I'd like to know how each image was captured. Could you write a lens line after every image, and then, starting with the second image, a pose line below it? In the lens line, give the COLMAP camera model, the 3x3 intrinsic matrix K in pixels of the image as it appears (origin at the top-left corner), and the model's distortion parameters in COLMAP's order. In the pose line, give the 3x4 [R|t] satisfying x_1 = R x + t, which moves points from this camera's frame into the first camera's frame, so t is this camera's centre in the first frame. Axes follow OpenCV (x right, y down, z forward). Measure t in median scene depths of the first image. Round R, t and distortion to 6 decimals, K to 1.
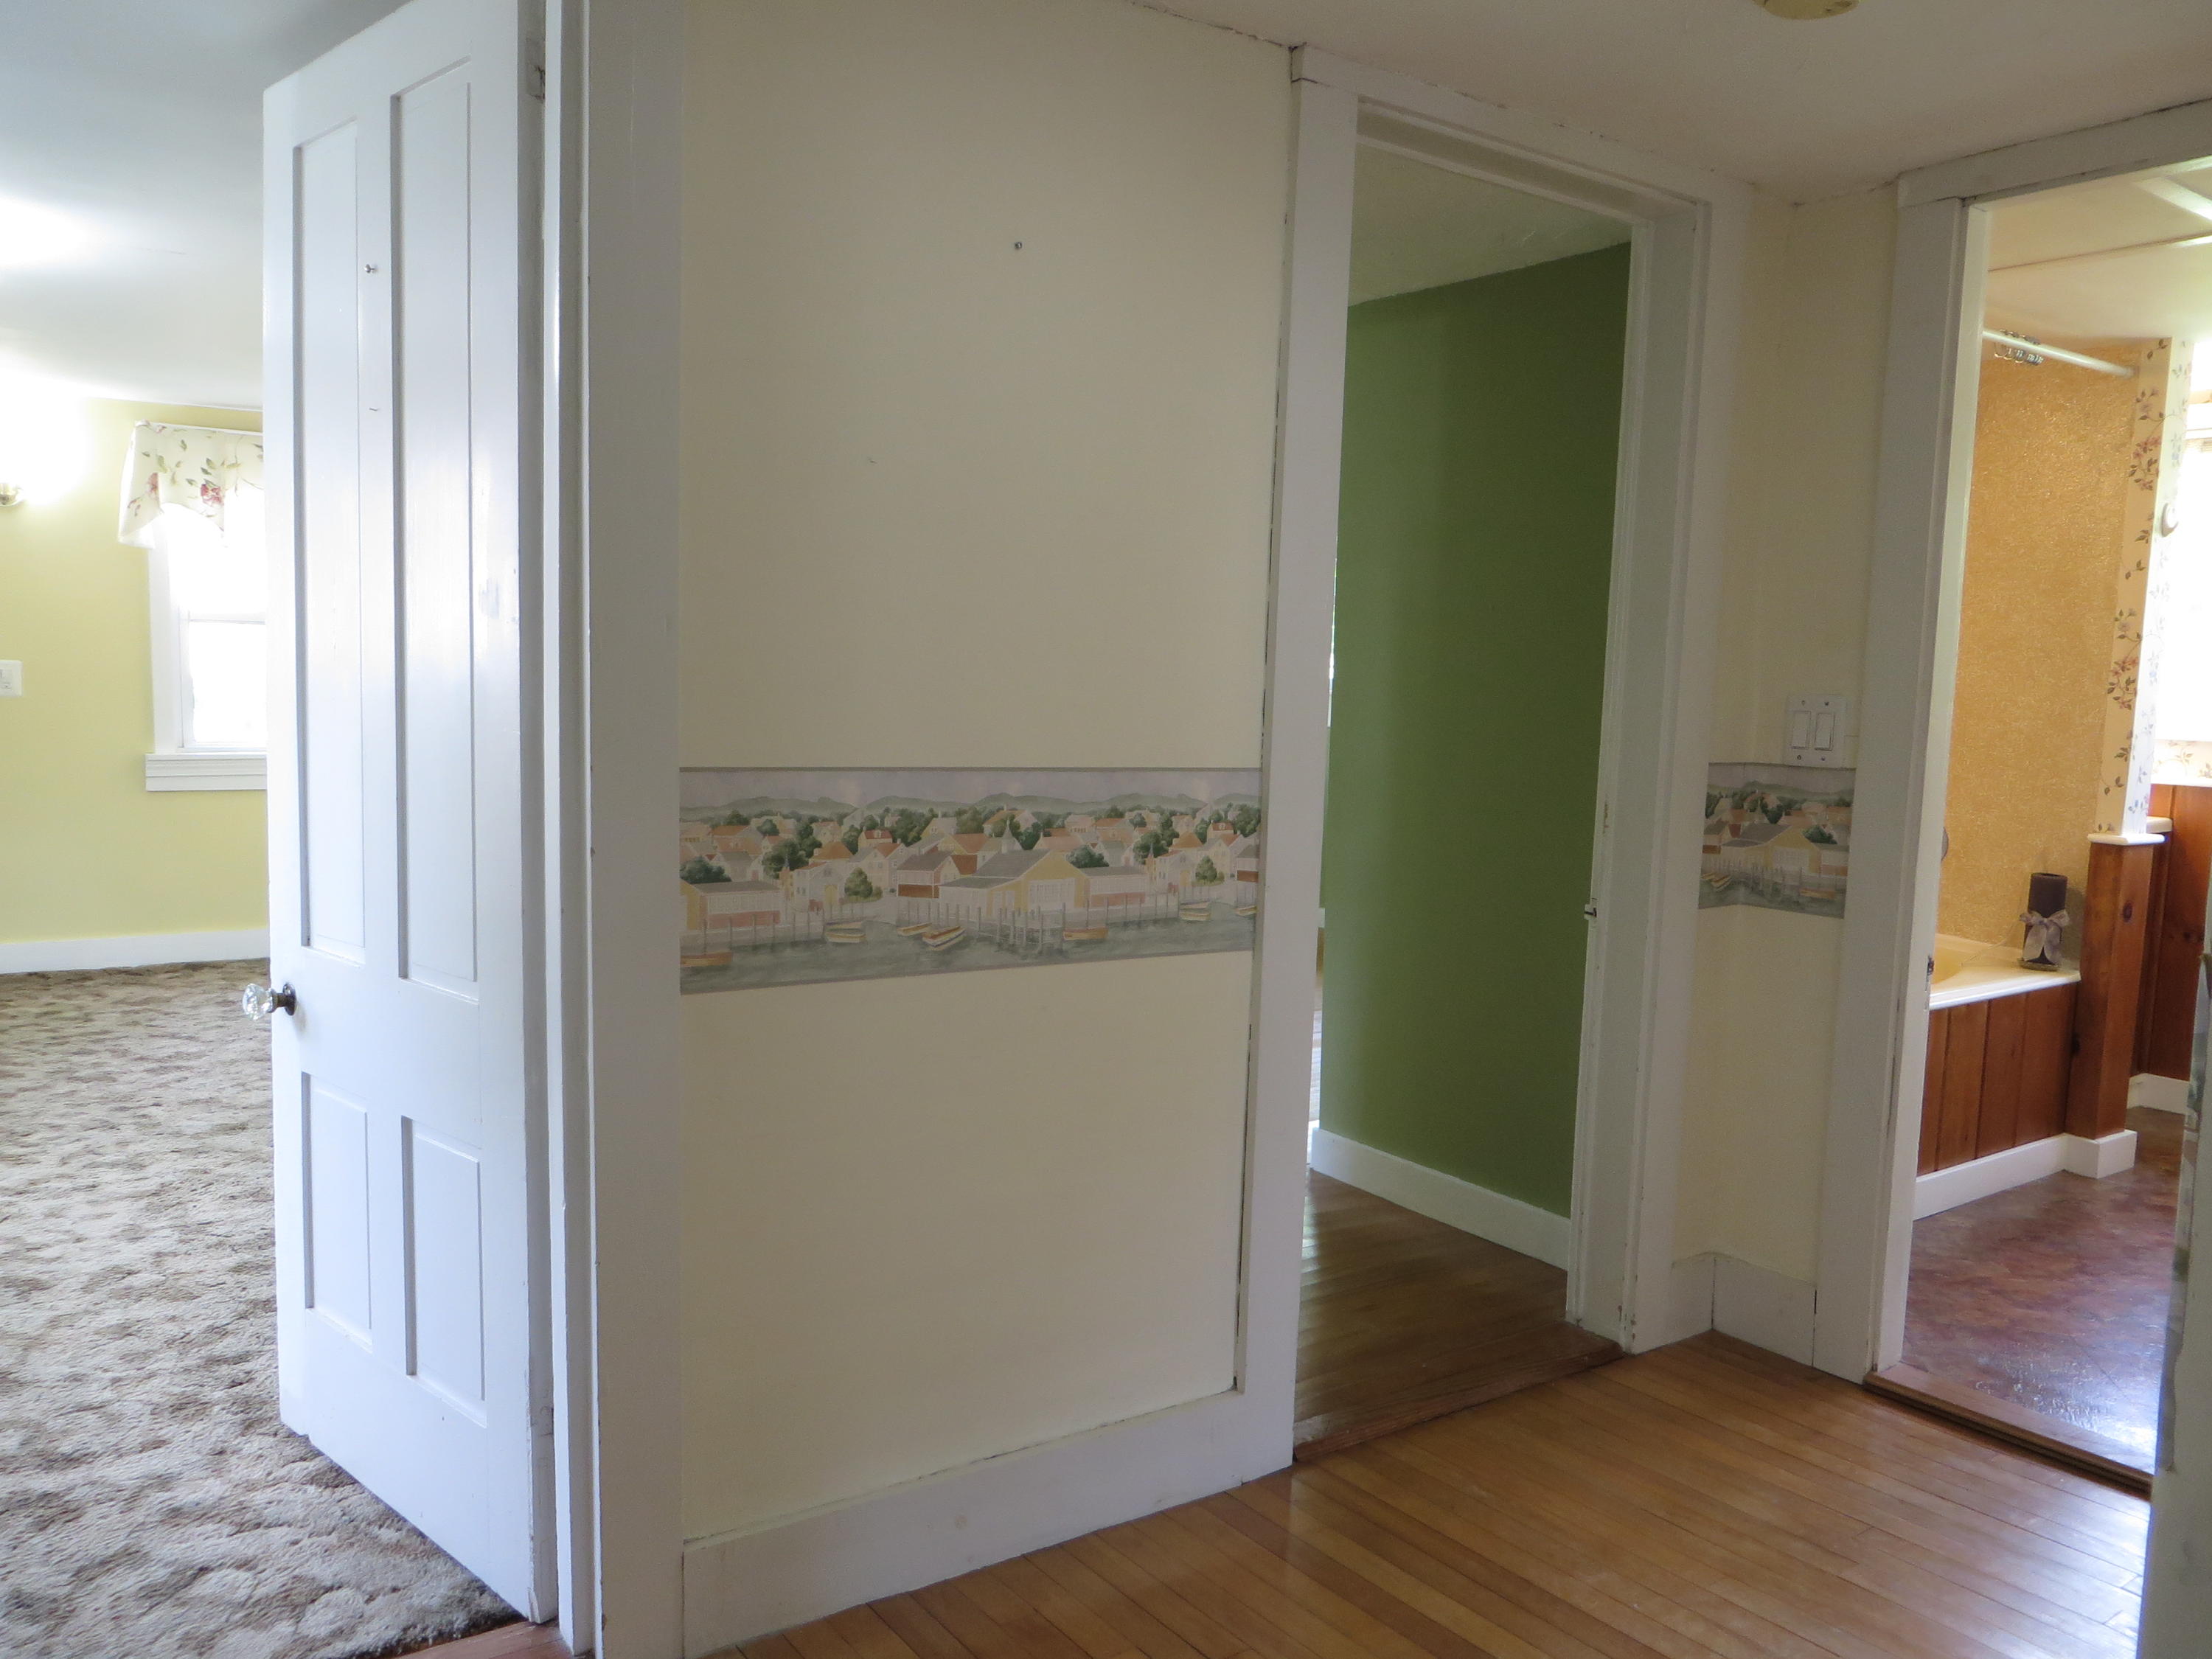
lens RADIAL K [[1643.0, 0, 1089.5], [0, 1643.0, 834.4], [0, 0, 1]] dist [-0.023057, 0.002476]
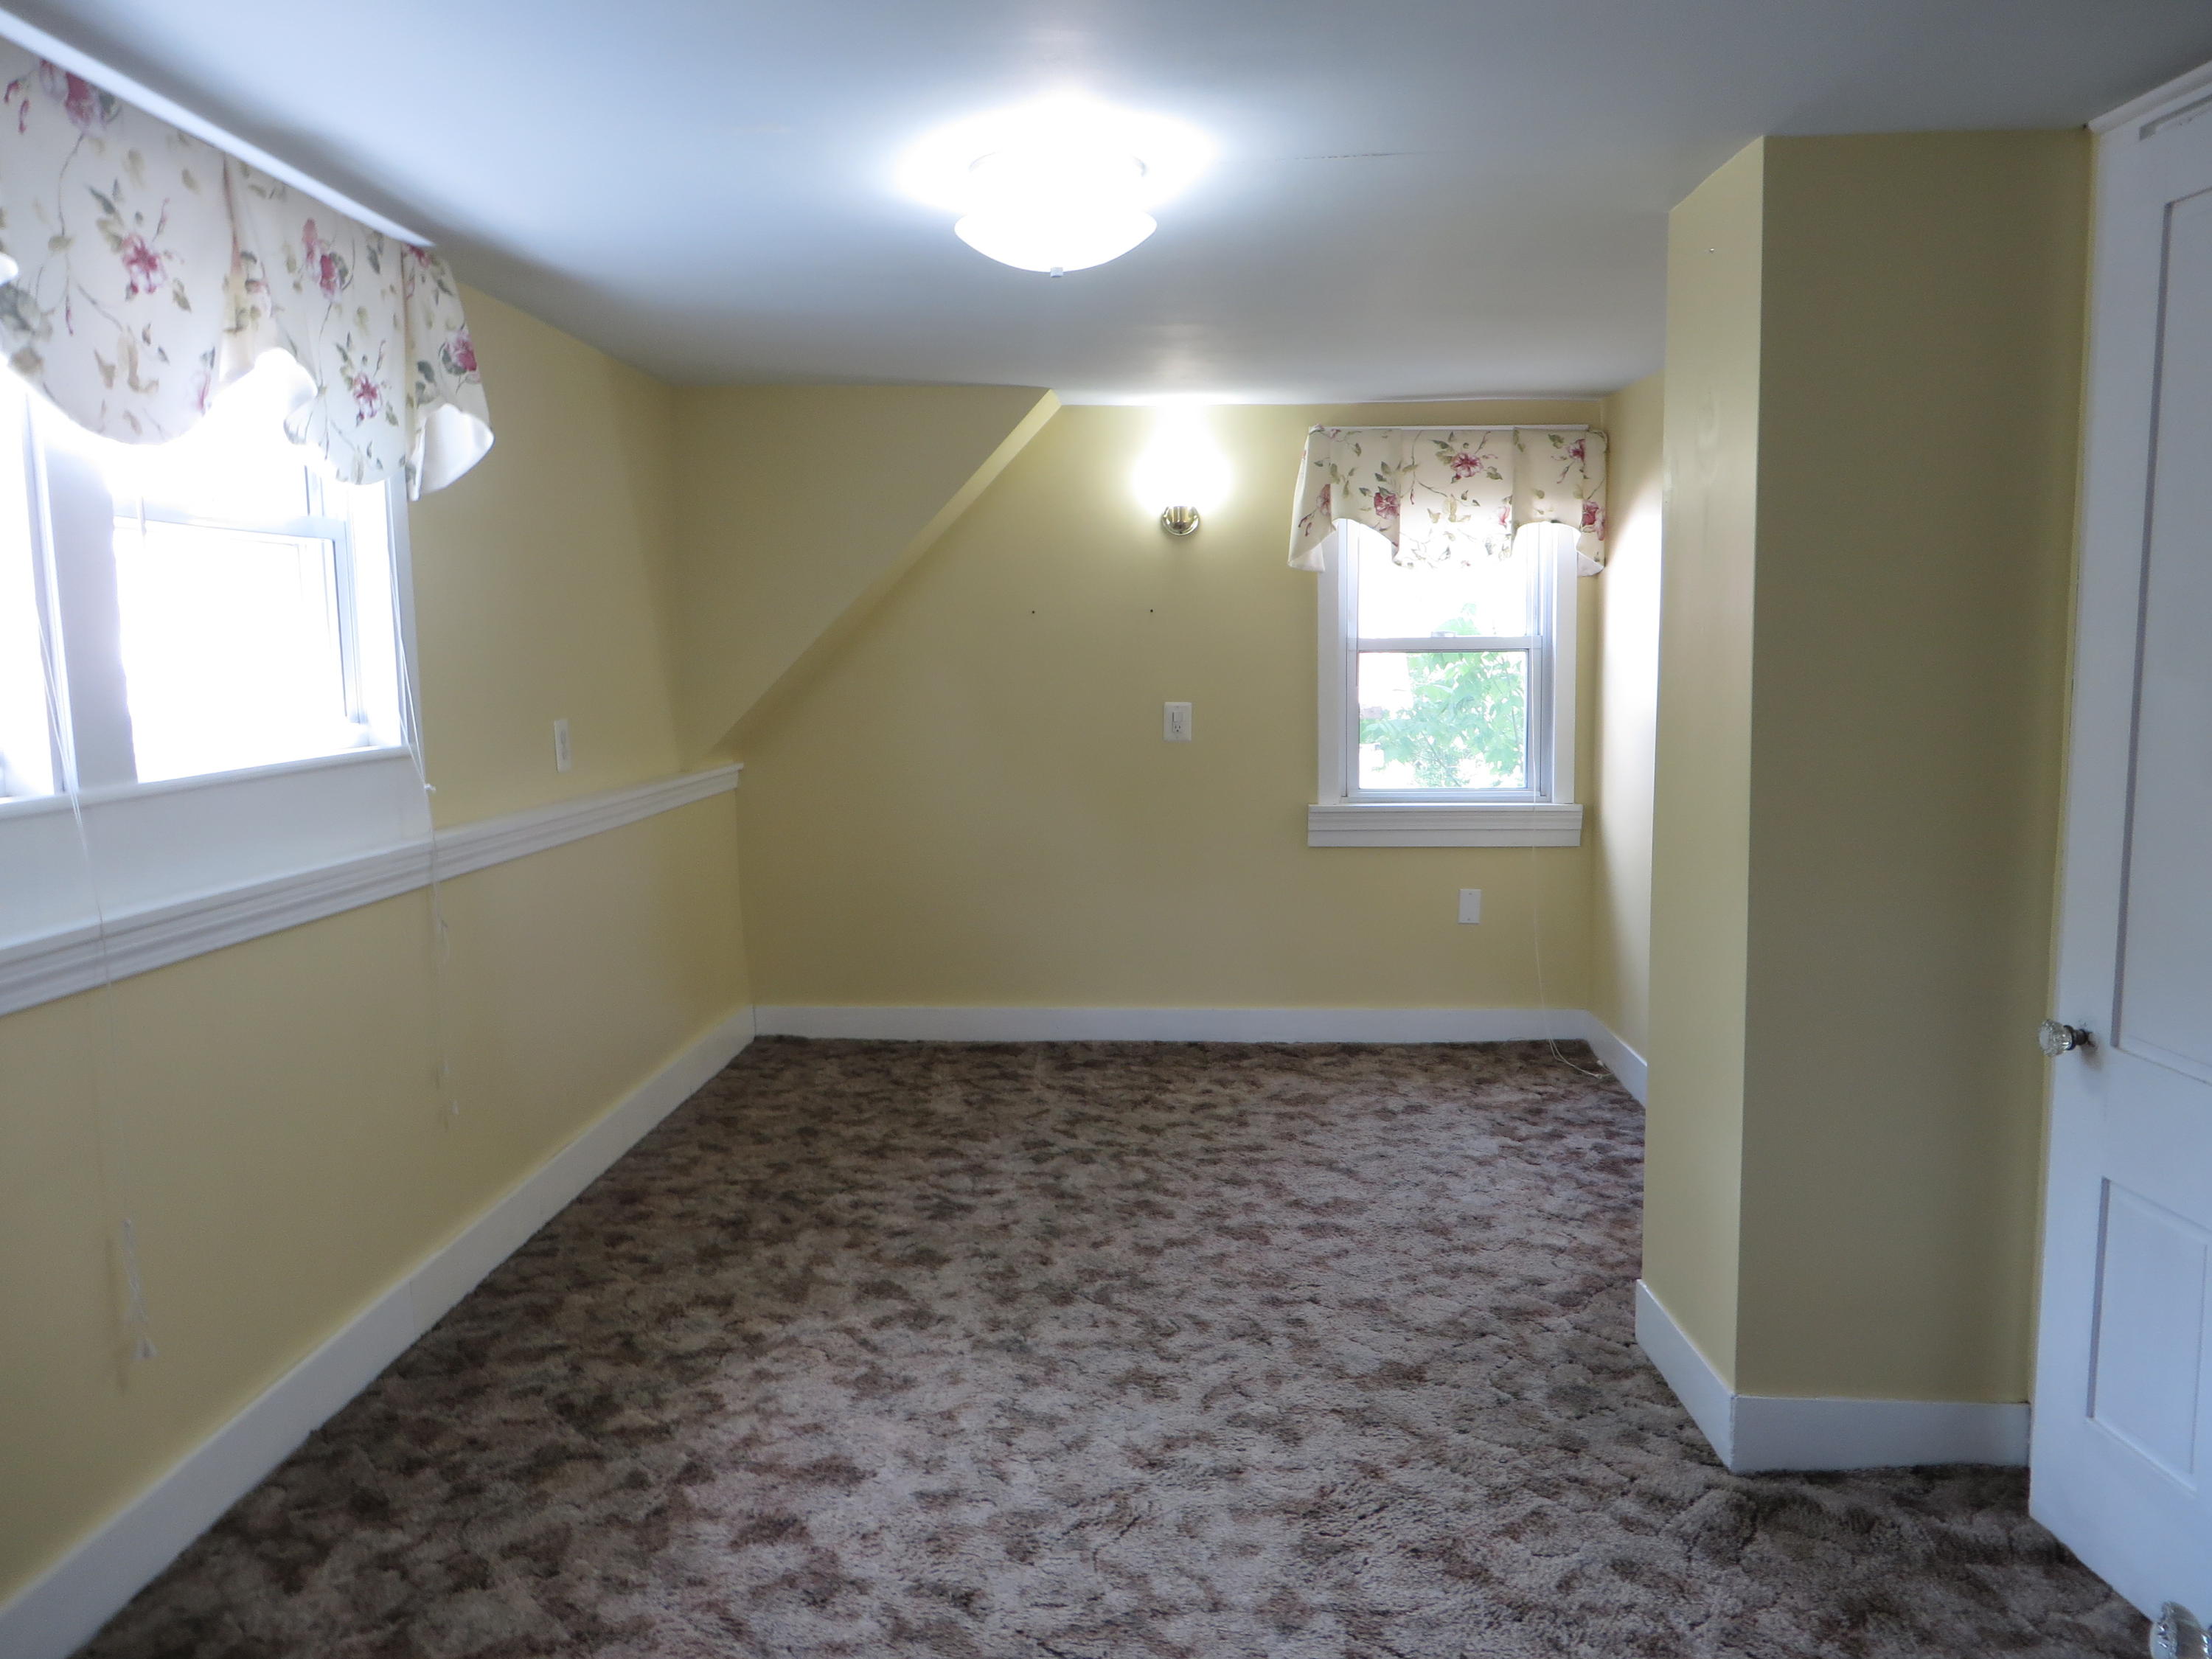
lens RADIAL K [[1643.0, 0, 1106.5], [0, 1643.0, 826.6], [0, 0, 1]] dist [-0.023057, 0.002476]
pose [[0.802360, 0.033569, -0.595895, -0.176557], [-0.028508, 0.999433, 0.017916, -0.065109], [0.596159, 0.002613, 0.802862, 0.285750]]
